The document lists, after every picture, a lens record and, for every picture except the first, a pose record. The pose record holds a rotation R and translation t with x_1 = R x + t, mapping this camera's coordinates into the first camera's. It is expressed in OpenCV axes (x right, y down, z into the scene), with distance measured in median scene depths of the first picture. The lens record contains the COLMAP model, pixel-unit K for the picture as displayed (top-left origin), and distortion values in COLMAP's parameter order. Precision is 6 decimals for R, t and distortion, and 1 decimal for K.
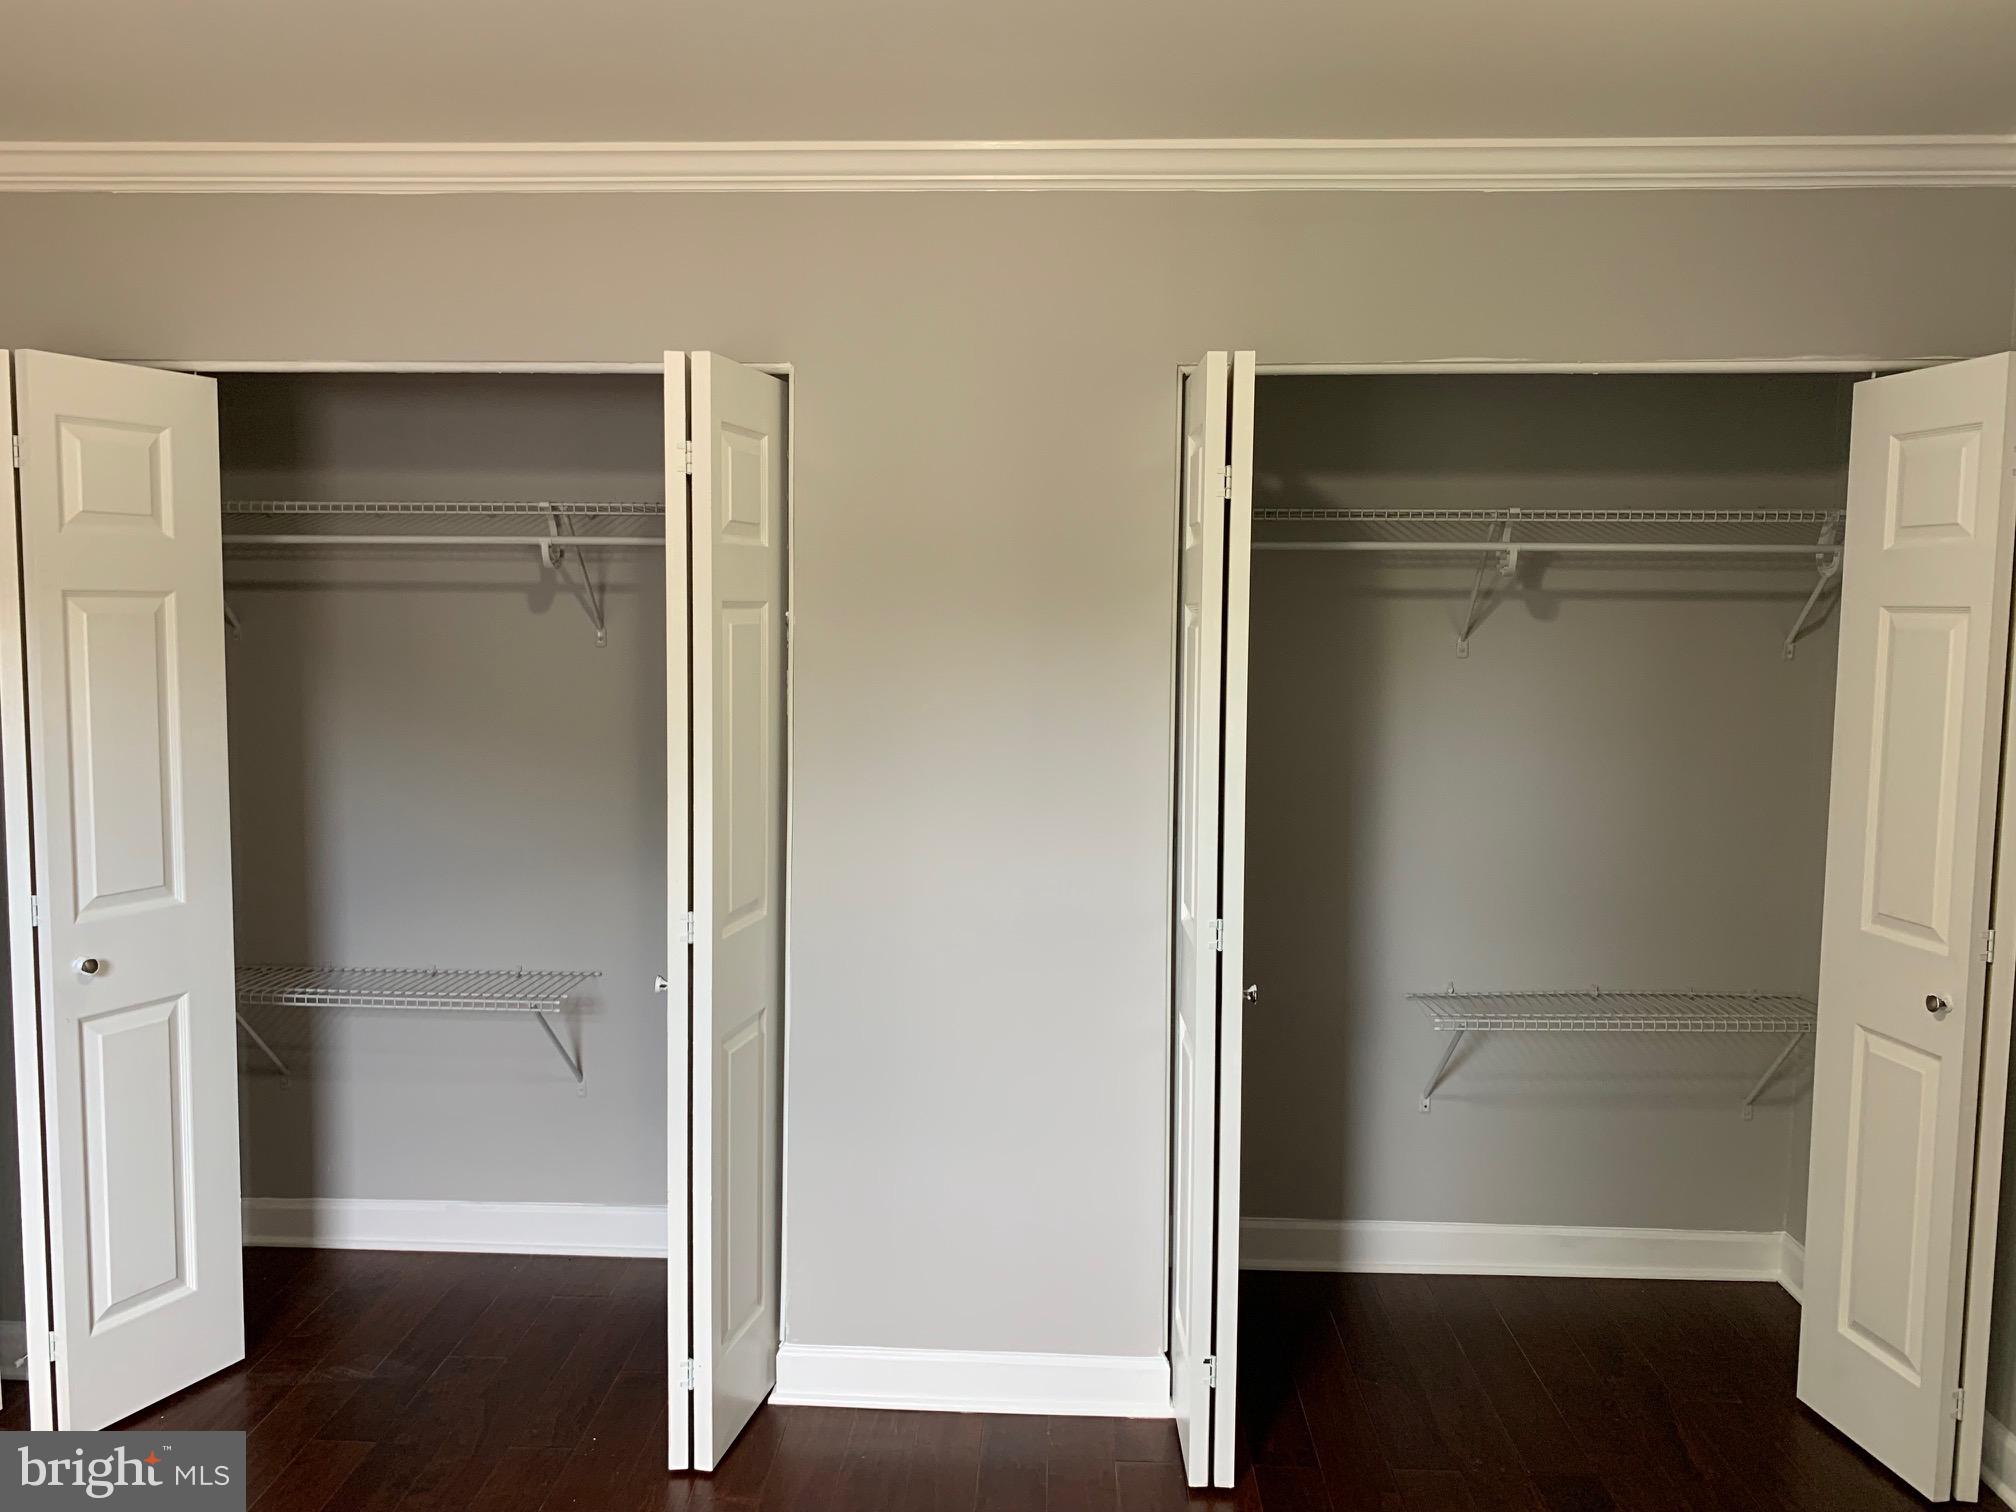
lens RADIAL K [[1544.4, 0, 1010.2], [0, 1544.4, 752.3], [0, 0, 1]] dist [-0.004568, 0.005555]
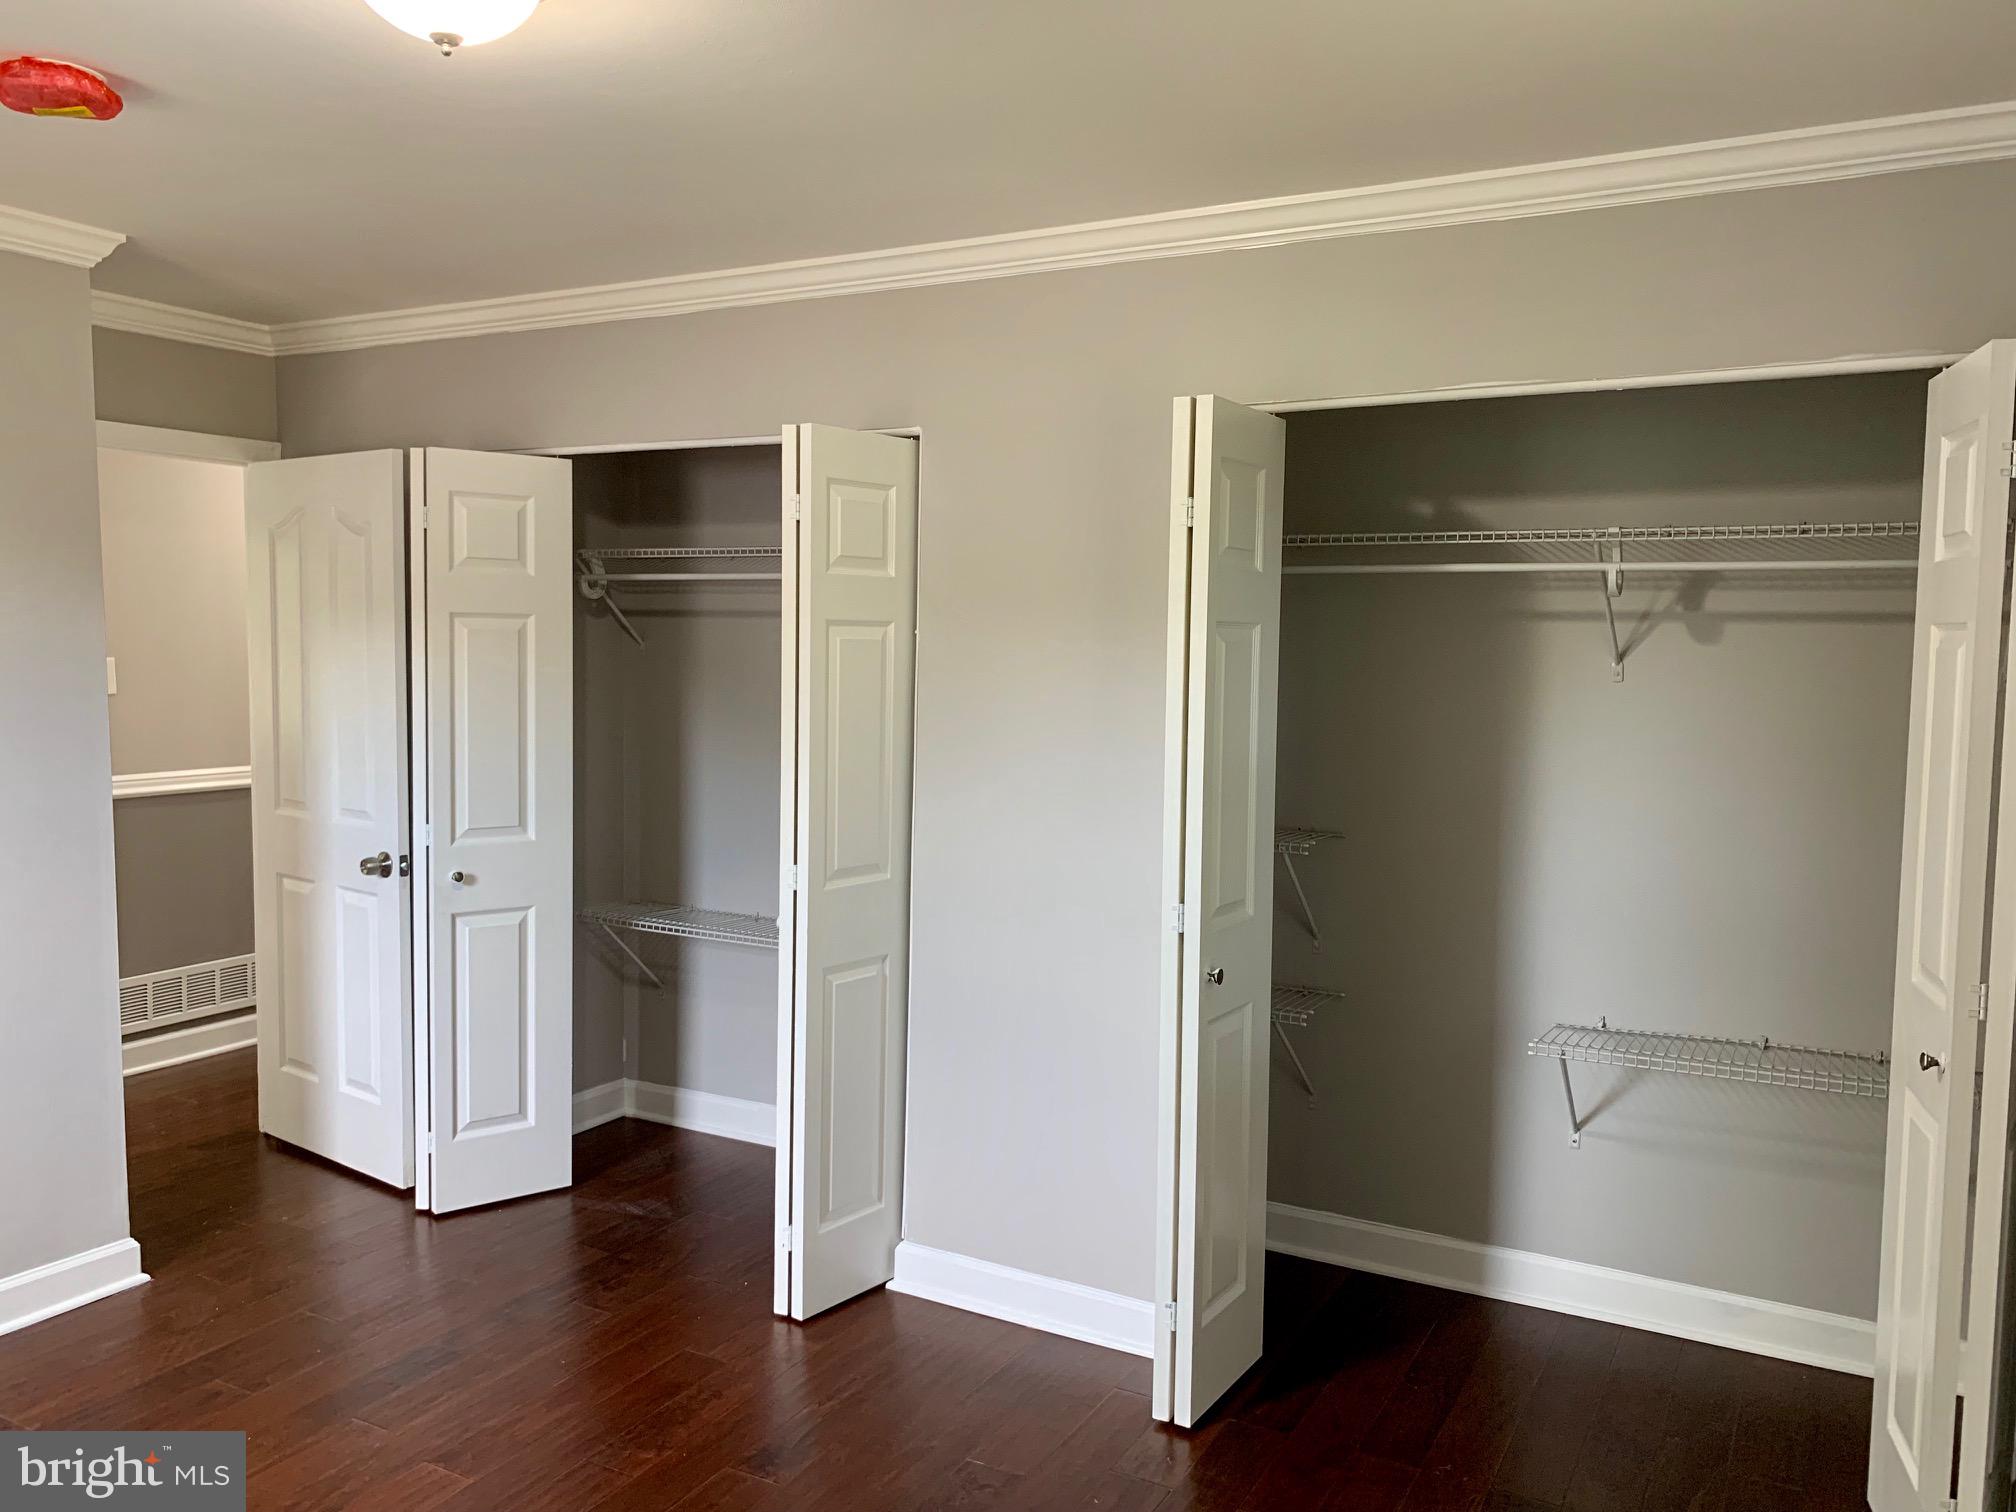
lens RADIAL K [[1534.2, 0, 1008.0], [0, 1534.2, 756.0], [0, 0, 1]] dist [0.038318, -0.053275]
pose [[0.895274, 0.038310, -0.443866, 0.462631], [-0.048109, 0.998783, -0.010831, 0.017598], [0.442911, 0.031051, 0.896028, -0.047948]]
